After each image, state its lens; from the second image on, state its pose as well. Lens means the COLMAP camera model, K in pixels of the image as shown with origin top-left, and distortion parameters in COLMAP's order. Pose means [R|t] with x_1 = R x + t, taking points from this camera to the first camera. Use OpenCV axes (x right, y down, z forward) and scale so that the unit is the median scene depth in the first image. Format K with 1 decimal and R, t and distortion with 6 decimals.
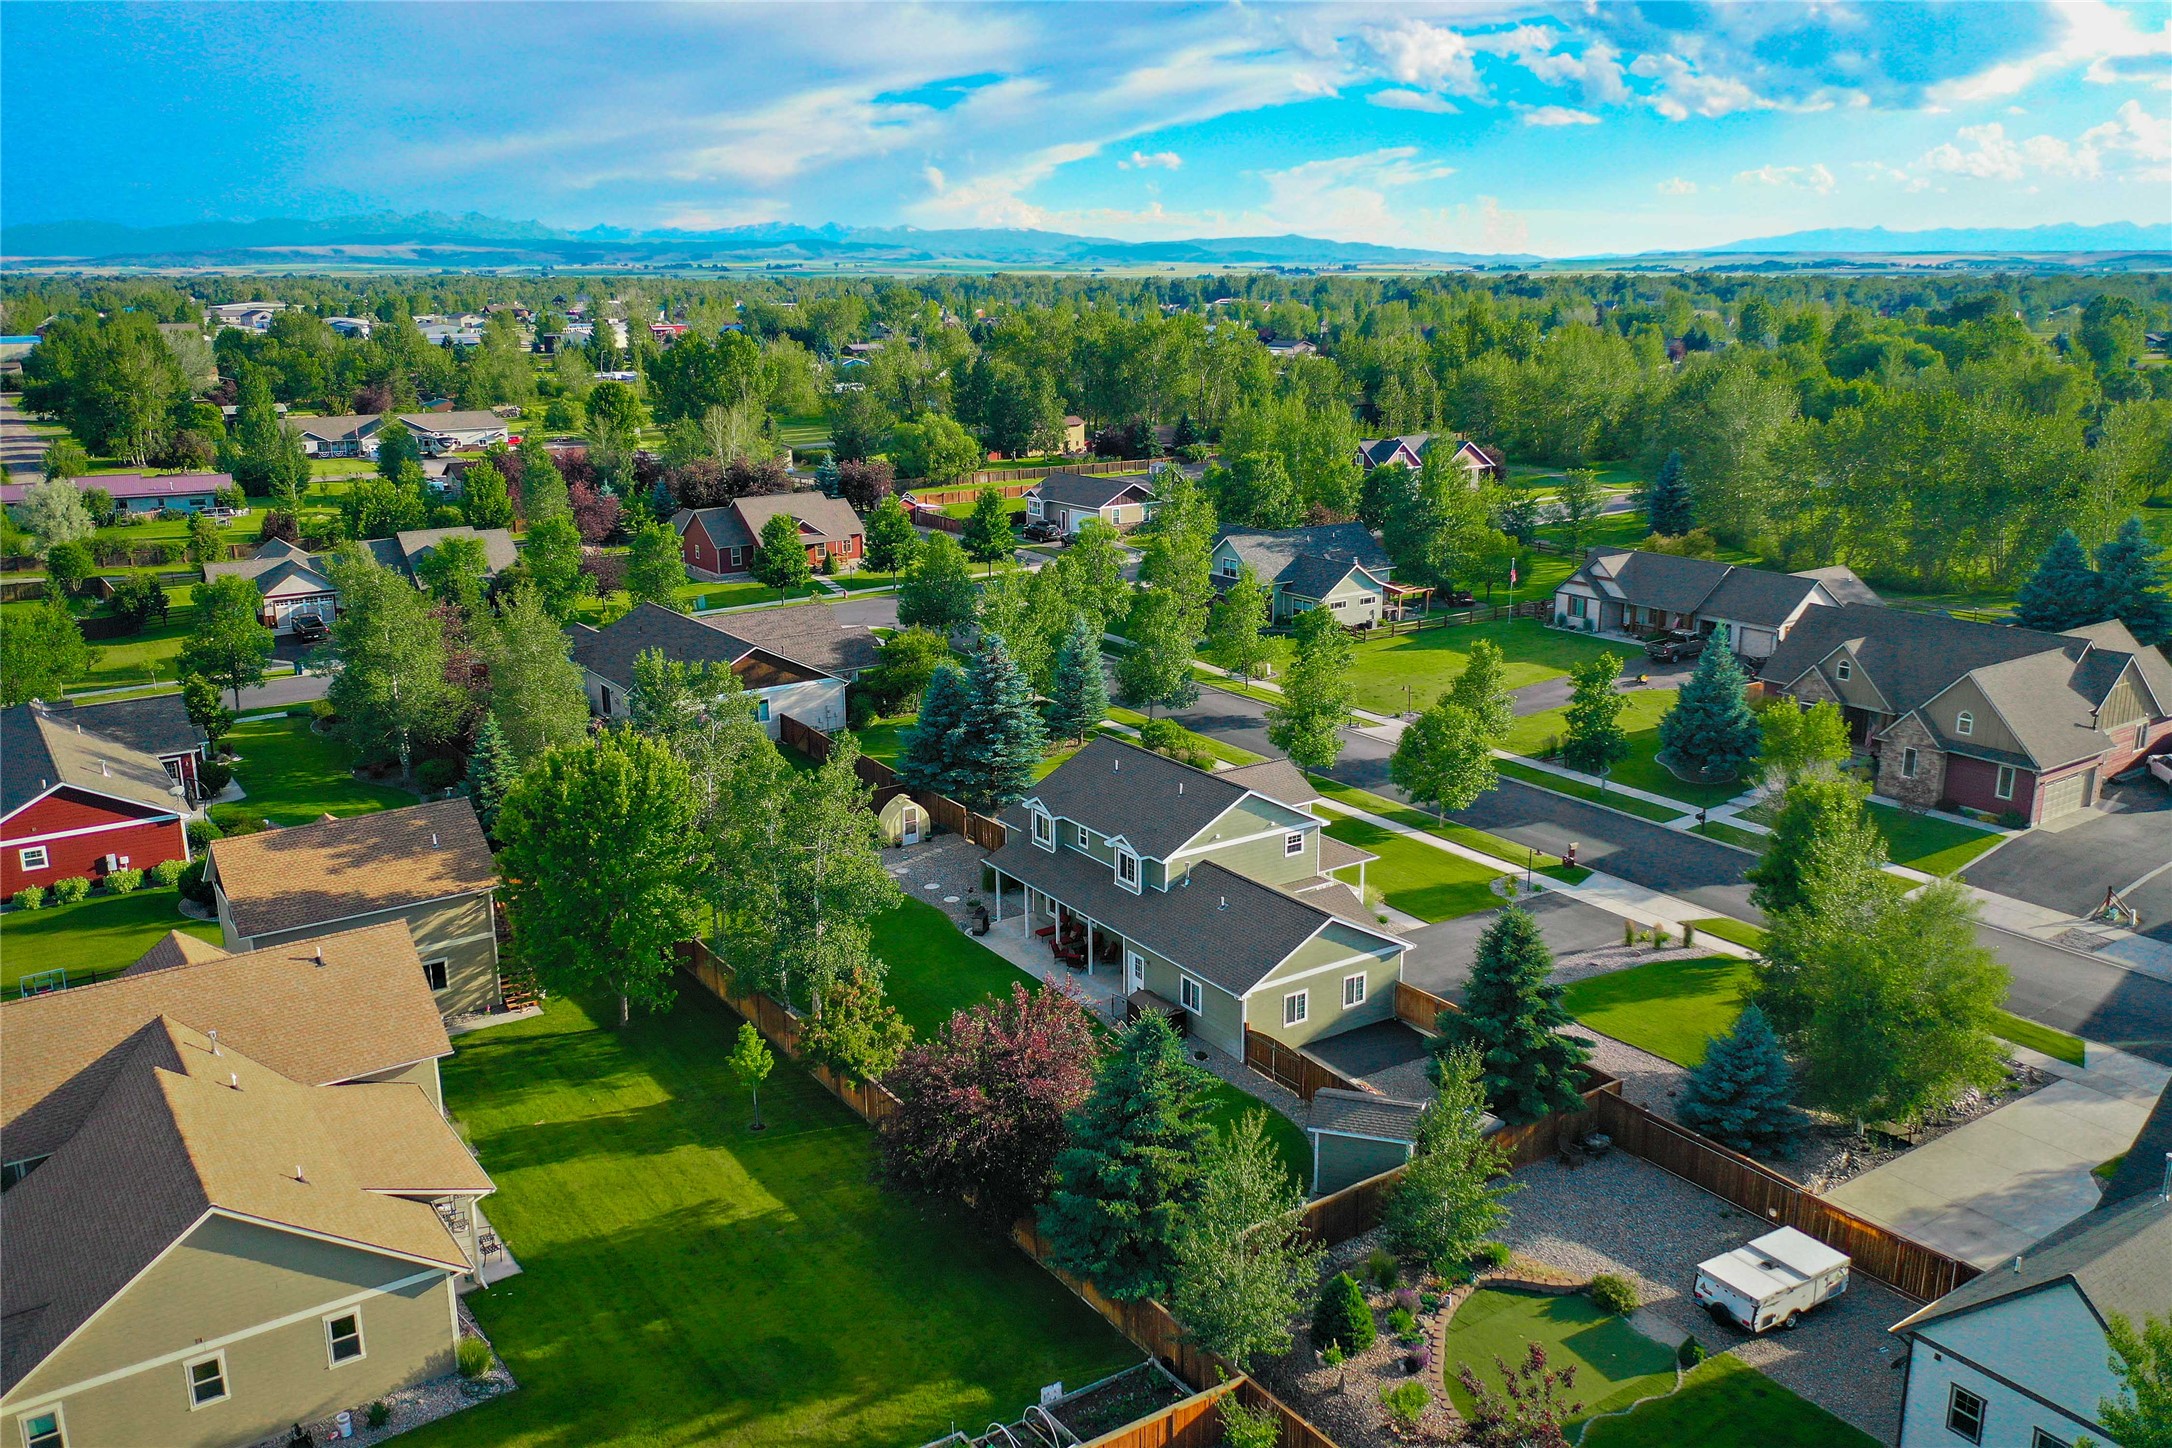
lens RADIAL K [[1738.0, 0, 1105.8], [0, 1738.0, 678.6], [0, 0, 1]] dist [-0.001393, 0.005360]
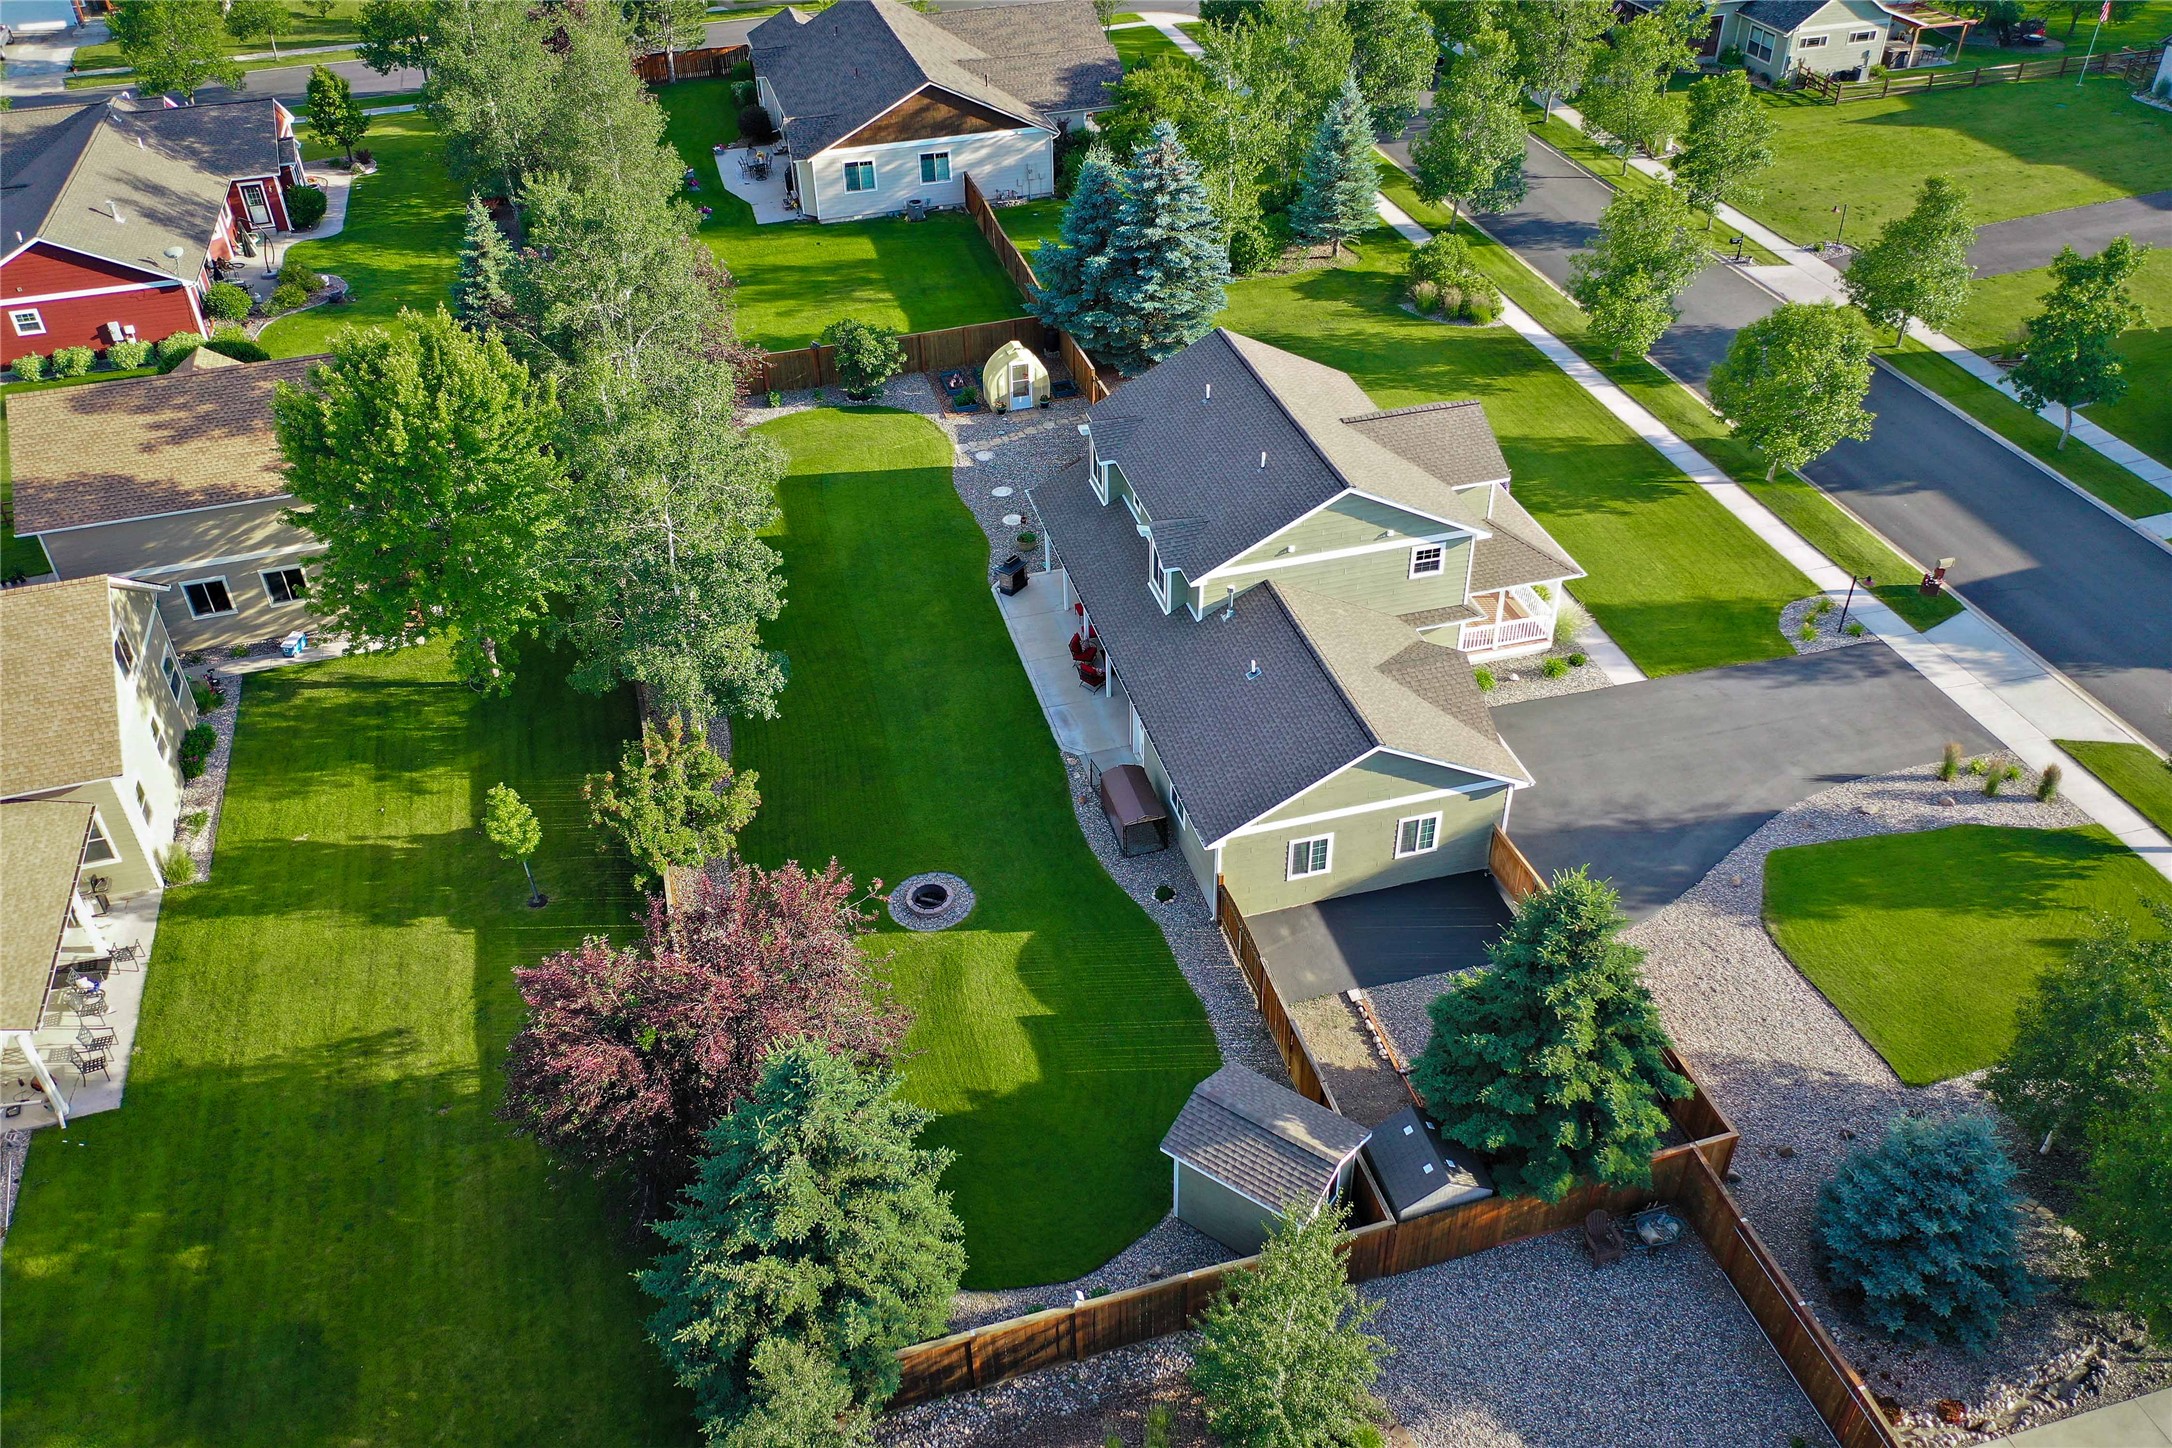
lens RADIAL K [[1729.9, 0, 1086.0], [0, 1729.9, 724.0], [0, 0, 1]] dist [-0.000382, 0.000436]
pose [[0.946370, 0.183723, -0.265762, 0.155509], [-0.062039, 0.910607, 0.408591, -0.099479], [0.317072, -0.370190, 0.873169, 0.323456]]
